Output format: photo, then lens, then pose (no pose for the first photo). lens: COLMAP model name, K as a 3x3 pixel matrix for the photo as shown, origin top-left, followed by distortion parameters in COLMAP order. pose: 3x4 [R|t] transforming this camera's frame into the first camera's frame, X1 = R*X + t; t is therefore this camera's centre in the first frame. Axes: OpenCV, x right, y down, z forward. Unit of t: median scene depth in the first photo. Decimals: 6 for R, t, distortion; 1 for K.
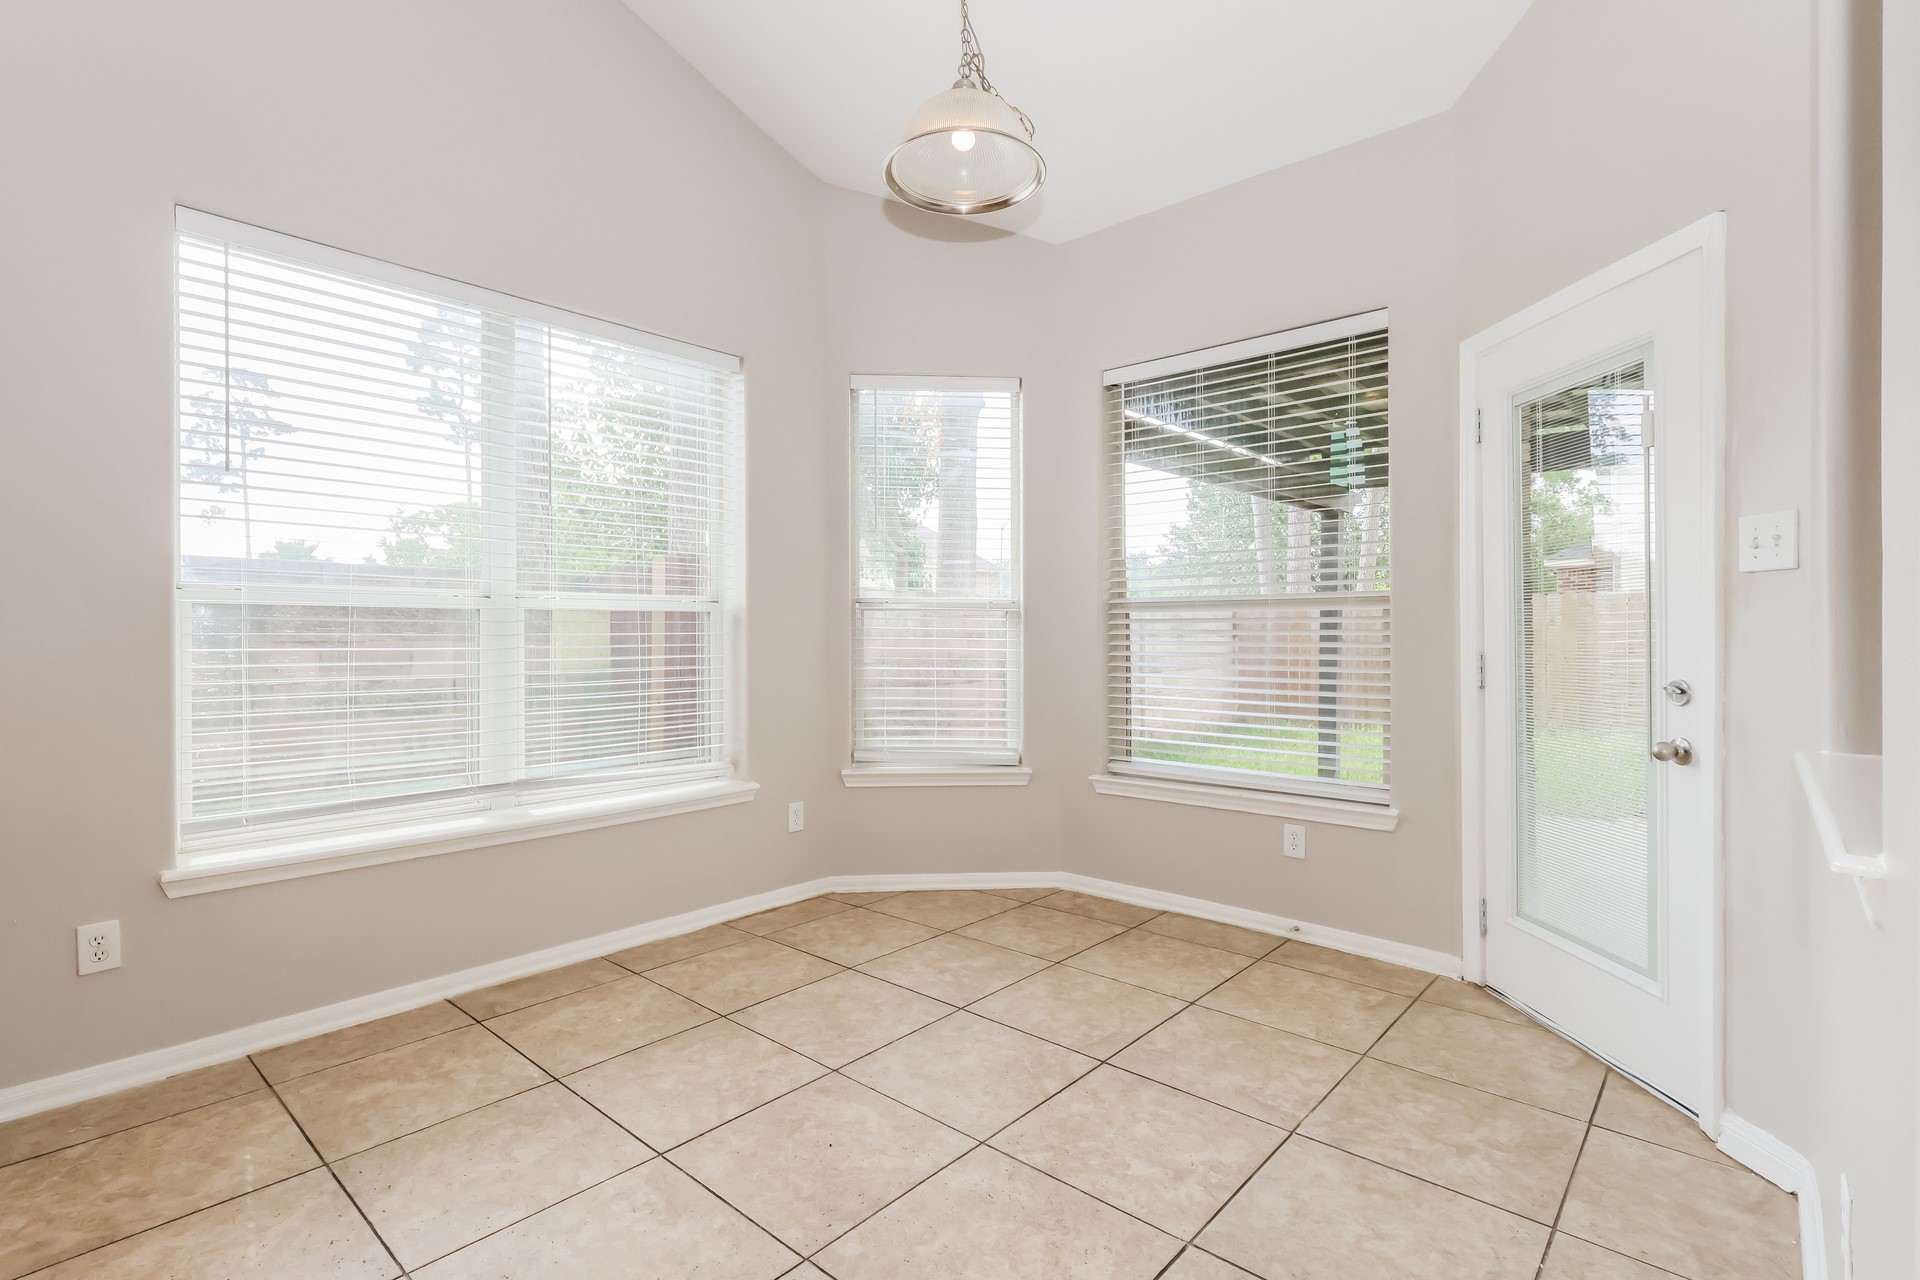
lens RADIAL K [[899.2, 0, 941.1], [0, 899.2, 640.1], [0, 0, 1]] dist [-0.019544, 0.000535]
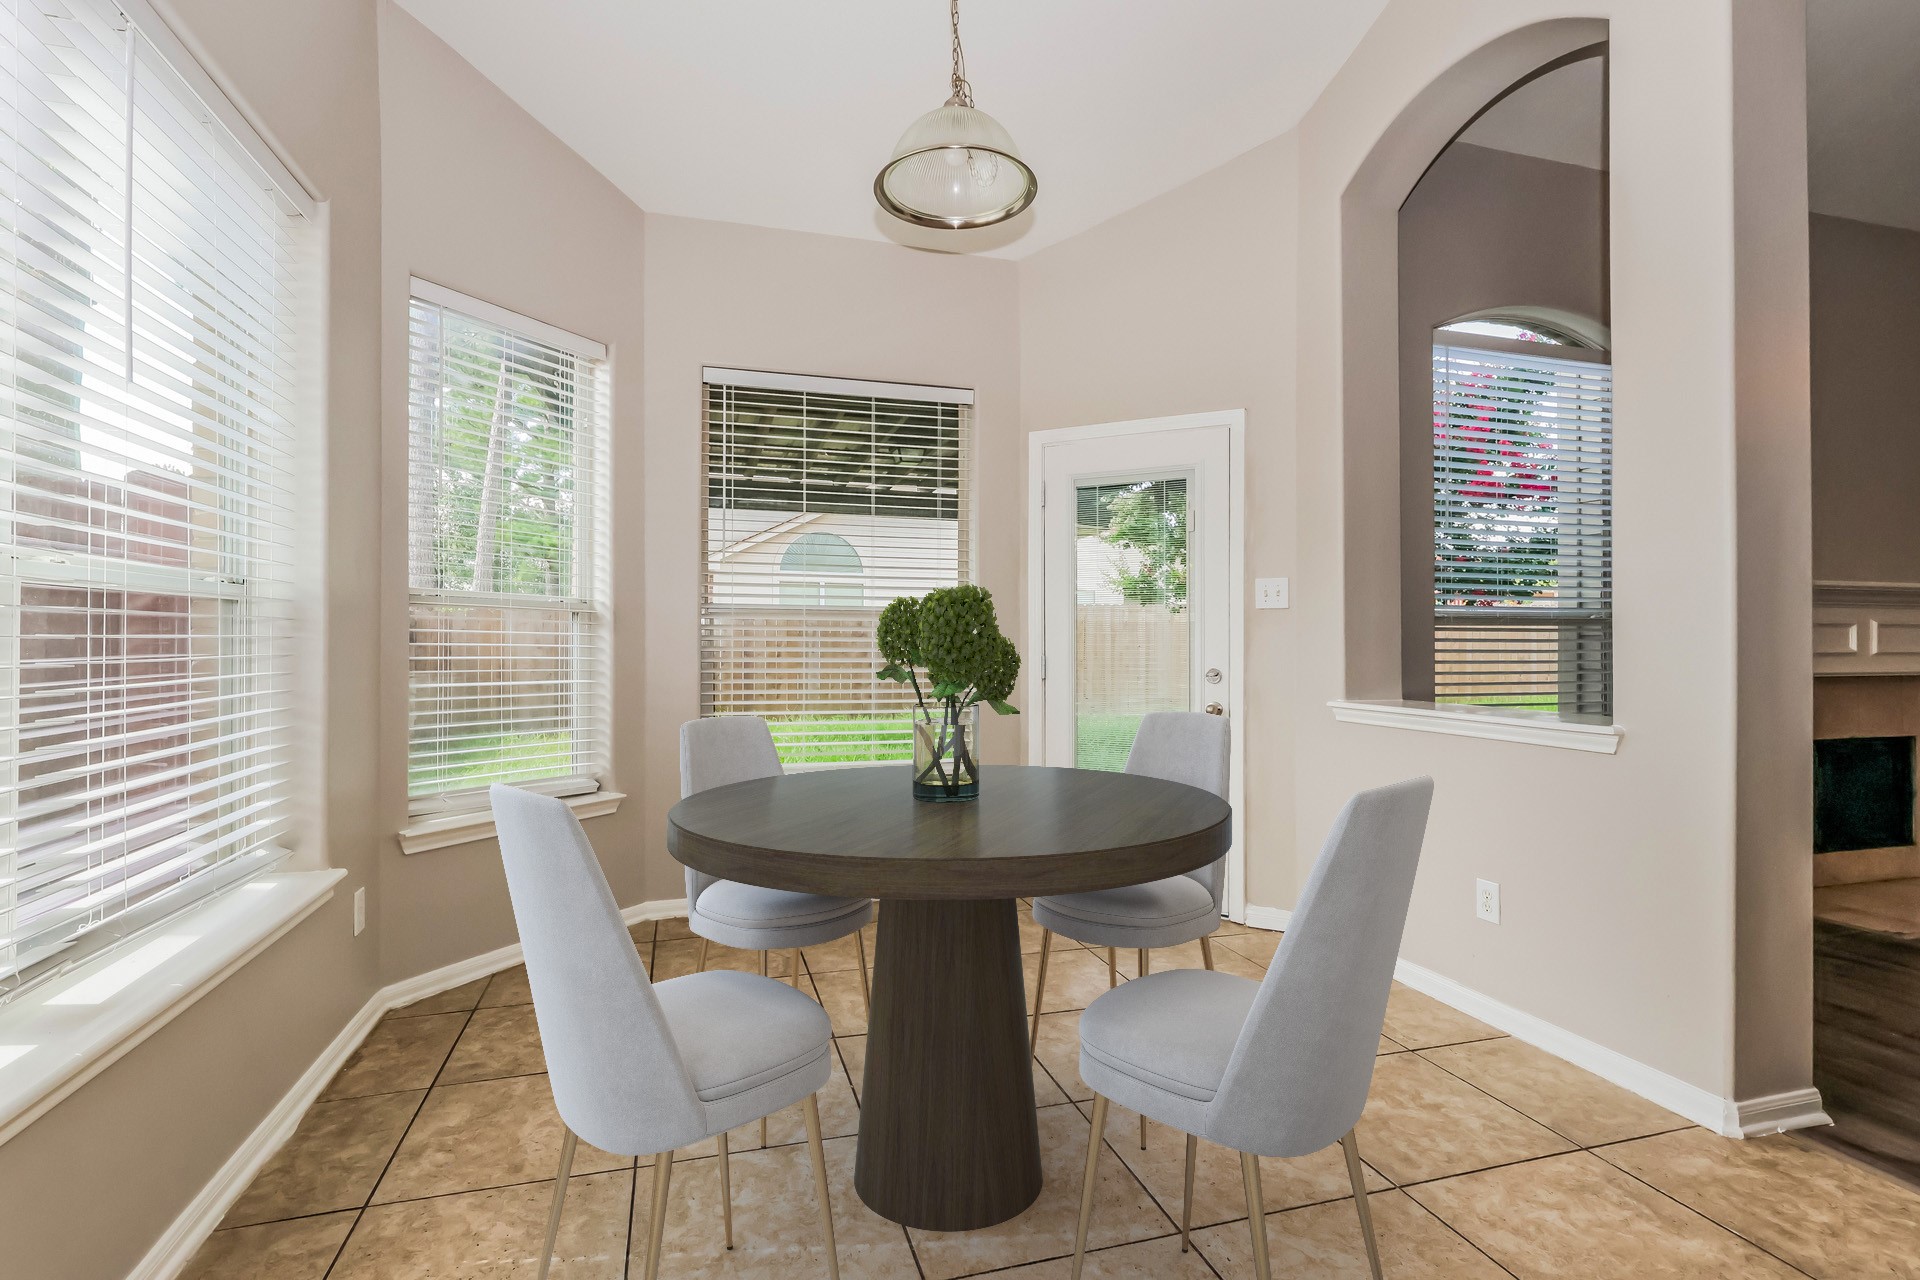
lens RADIAL K [[899.2, 0, 944.0], [0, 899.2, 637.1], [0, 0, 1]] dist [-0.019544, 0.000535]
pose [[0.520740, 0.007769, 0.853680, -0.620958], [0.001358, 0.999950, -0.009928, 0.000275], [-0.853714, 0.006329, 0.520703, 0.349446]]
